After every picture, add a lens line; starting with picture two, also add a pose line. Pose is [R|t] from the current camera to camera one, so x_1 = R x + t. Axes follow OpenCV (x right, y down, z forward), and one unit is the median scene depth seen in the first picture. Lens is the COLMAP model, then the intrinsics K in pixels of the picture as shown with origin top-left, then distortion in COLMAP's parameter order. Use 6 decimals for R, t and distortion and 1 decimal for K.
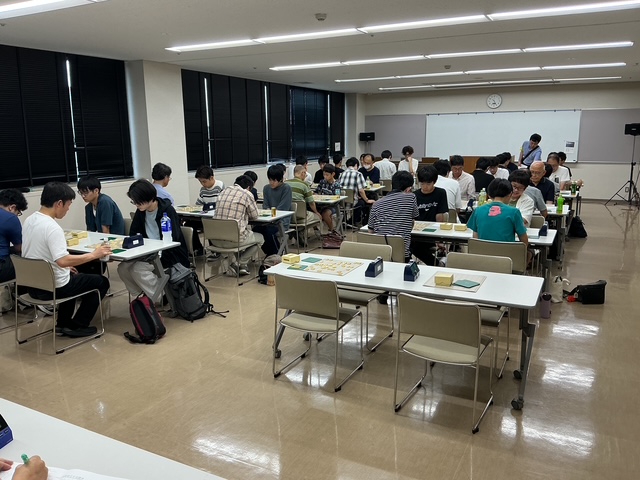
lens RADIAL K [[533.7, 0, 320.0], [0, 533.7, 240.0], [0, 0, 1]] dist [0.114991, -0.281557]
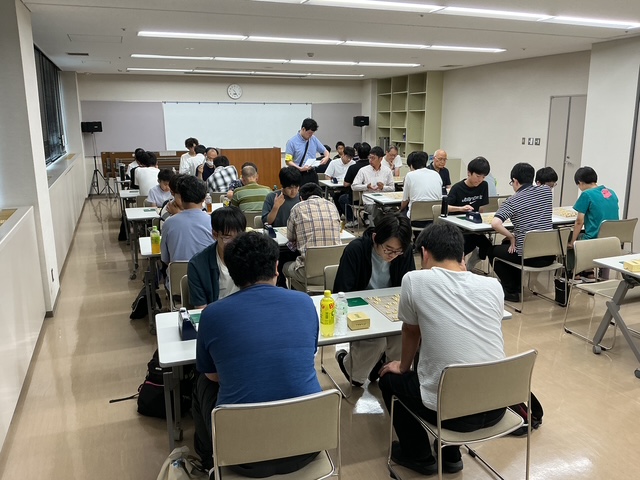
lens RADIAL K [[533.7, 0, 320.0], [0, 533.7, 240.0], [0, 0, 1]] dist [0.114991, -0.281557]
pose [[0.671046, -0.153169, 0.725422, -0.319735], [0.140043, 0.987001, 0.078853, -0.047499], [-0.728069, 0.048676, 0.683773, 0.236501]]
